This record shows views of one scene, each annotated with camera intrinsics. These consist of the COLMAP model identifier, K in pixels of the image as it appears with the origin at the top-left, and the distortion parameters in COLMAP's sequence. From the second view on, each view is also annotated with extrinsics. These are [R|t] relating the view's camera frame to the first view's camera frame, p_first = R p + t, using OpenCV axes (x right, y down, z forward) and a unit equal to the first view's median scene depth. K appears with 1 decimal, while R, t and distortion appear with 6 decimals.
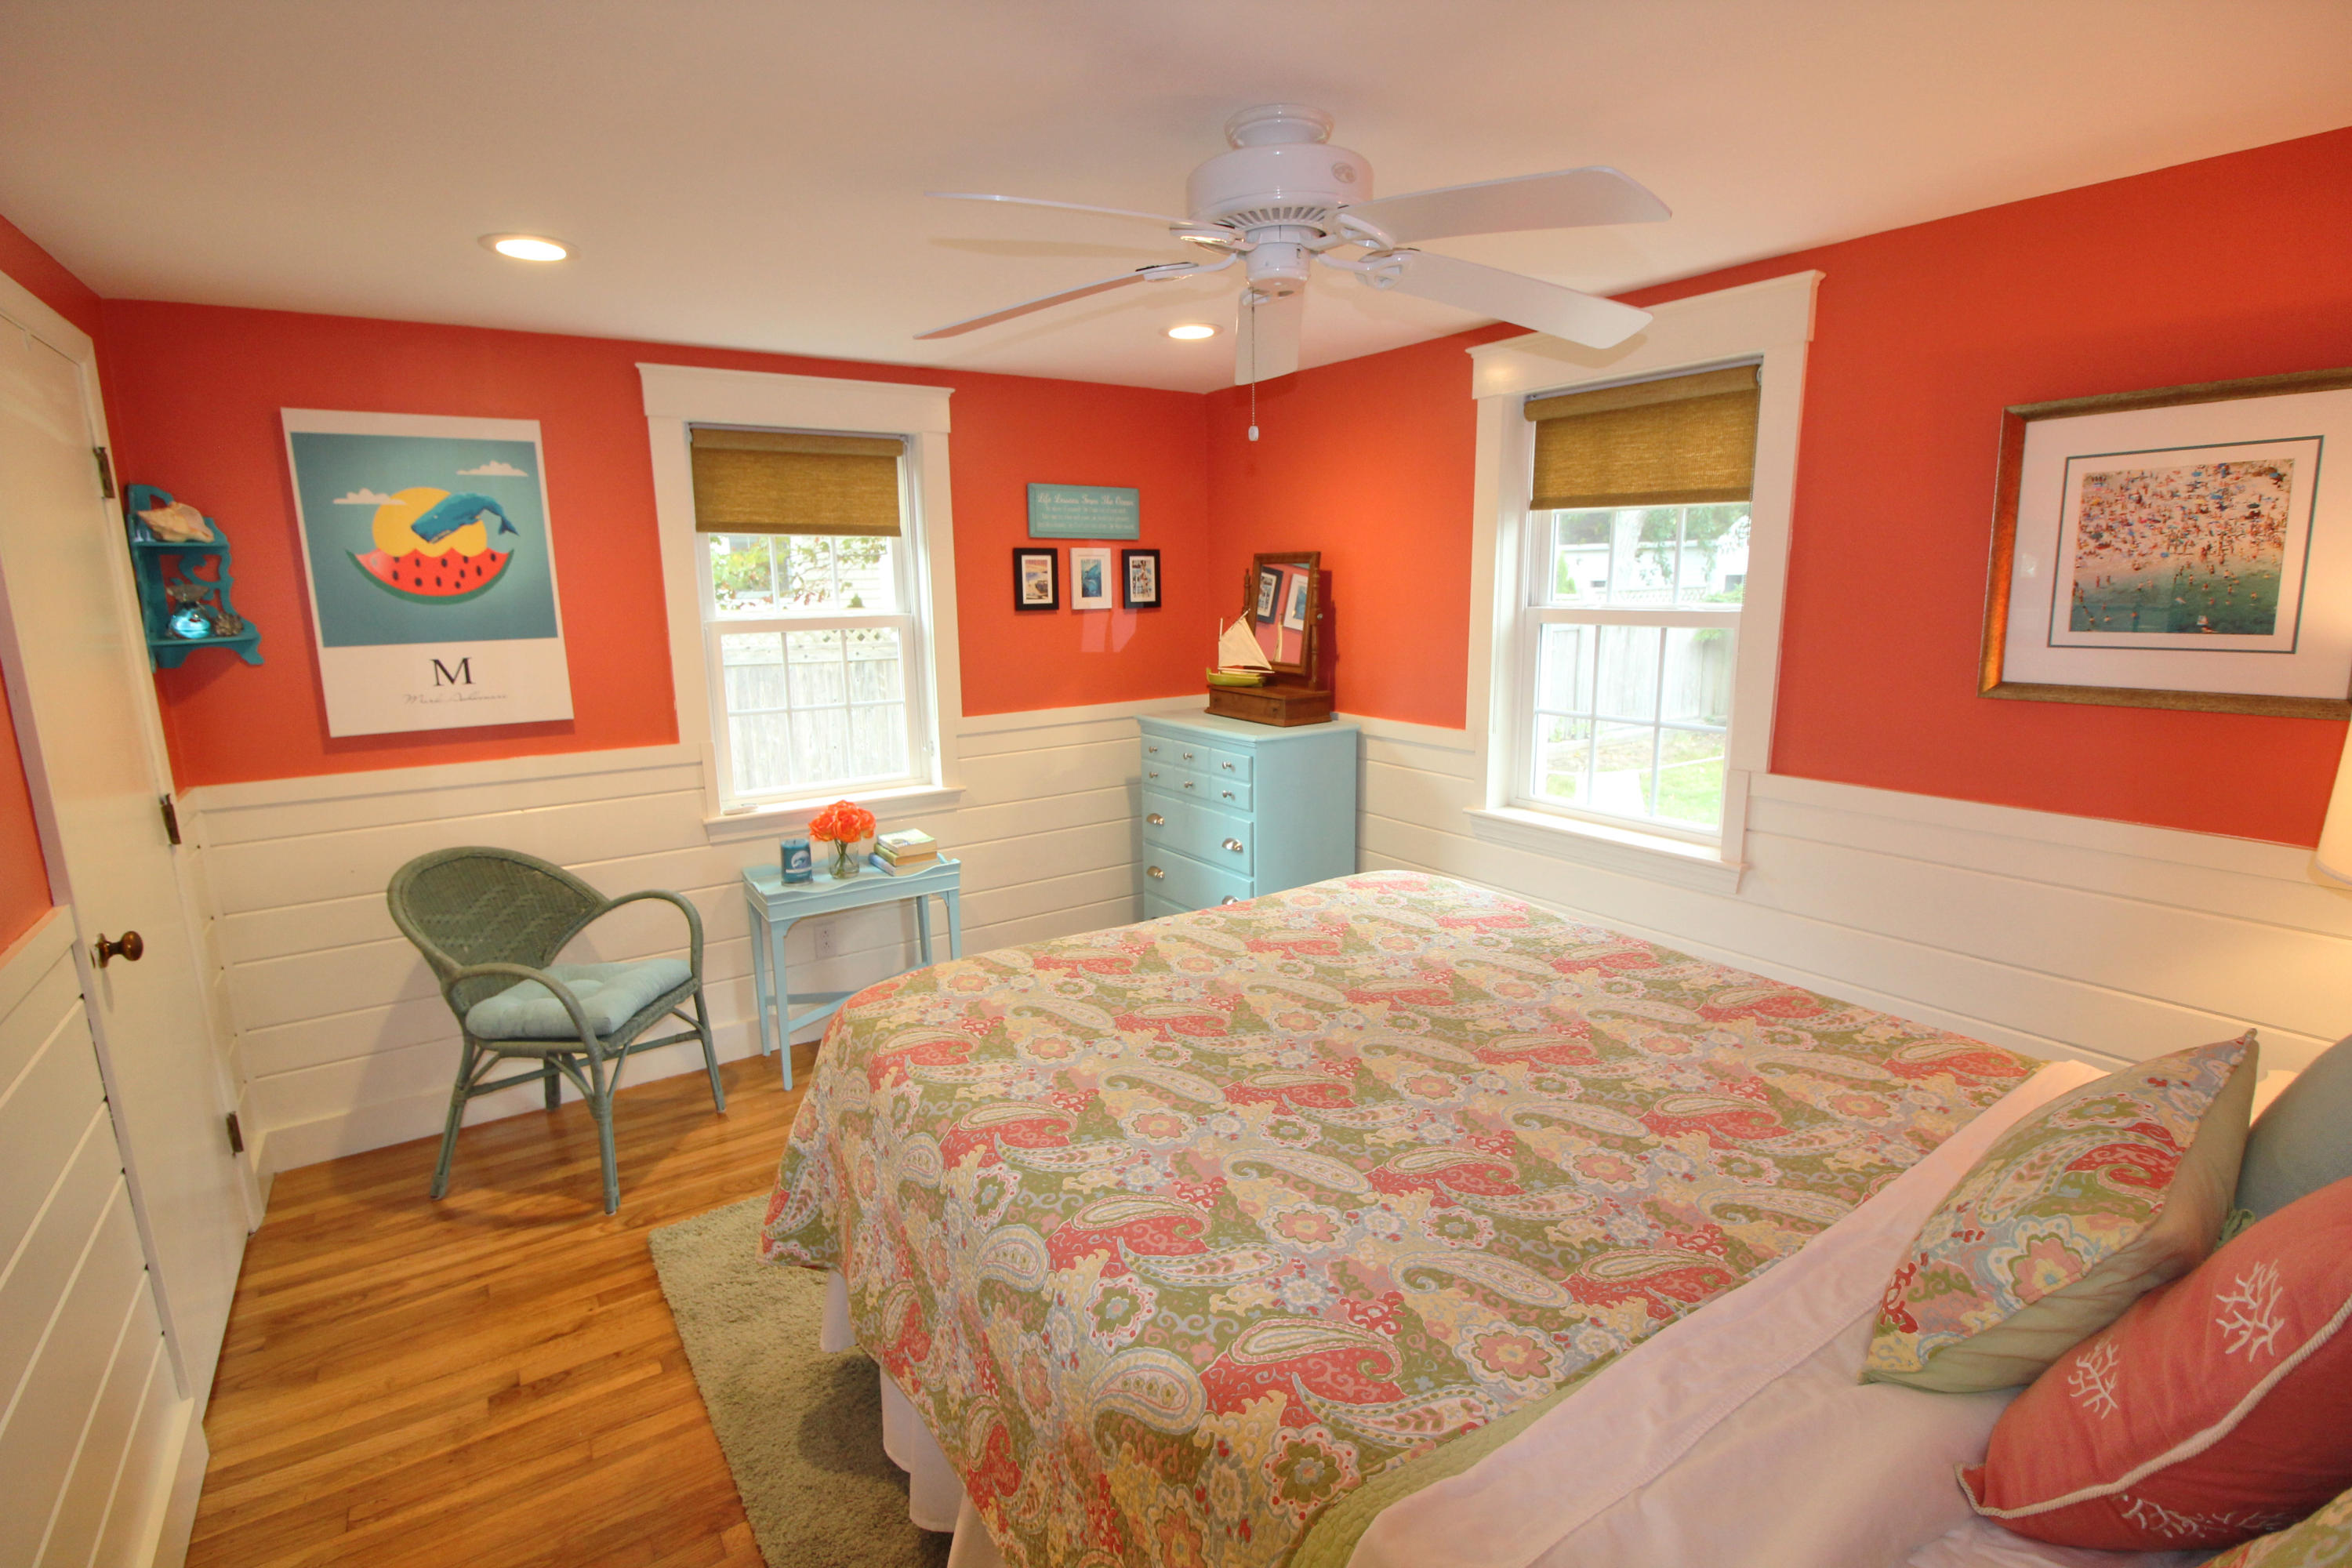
lens RADIAL K [[1096.0, 0, 1182.2], [0, 1096.0, 776.7], [0, 0, 1]] dist [-0.001255, -0.000701]
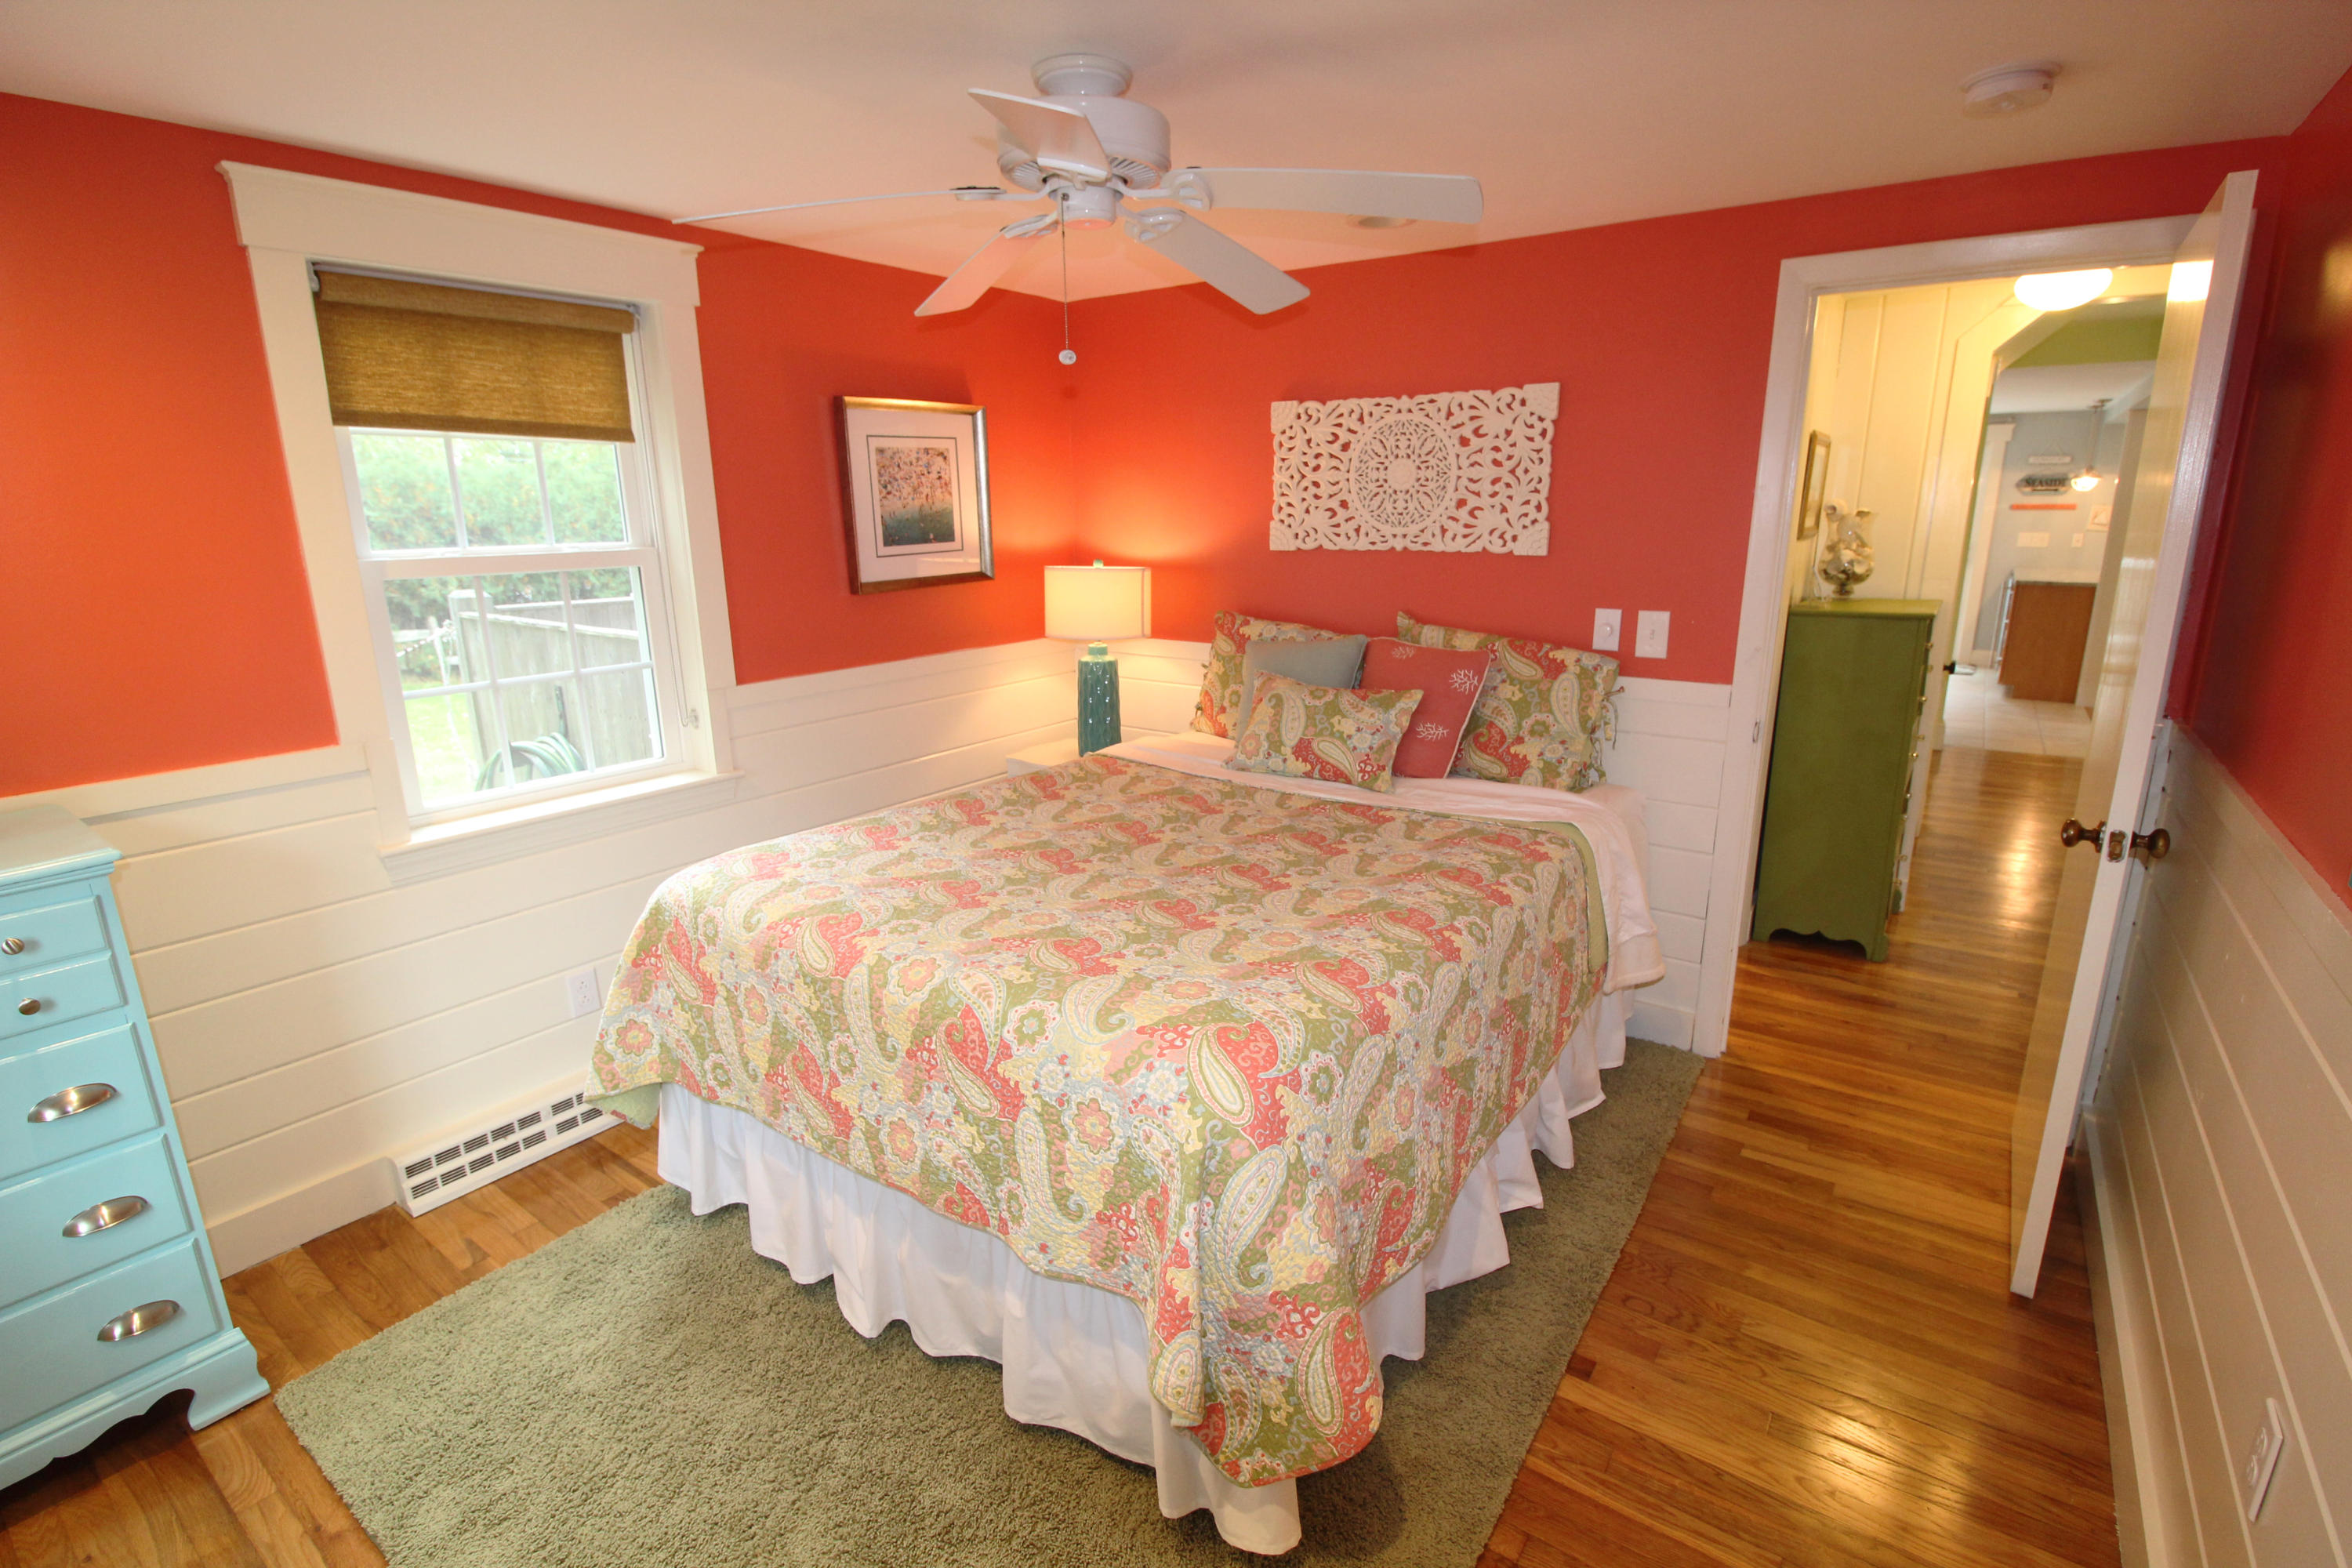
lens RADIAL K [[1096.0, 0, 1182.6], [0, 1096.0, 782.5], [0, 0, 1]] dist [-0.001255, -0.000701]
pose [[-0.335551, -0.209981, 0.918321, -0.911903], [0.194883, 0.938278, 0.285754, -0.189631], [-0.921643, 0.274850, -0.273918, 1.179611]]
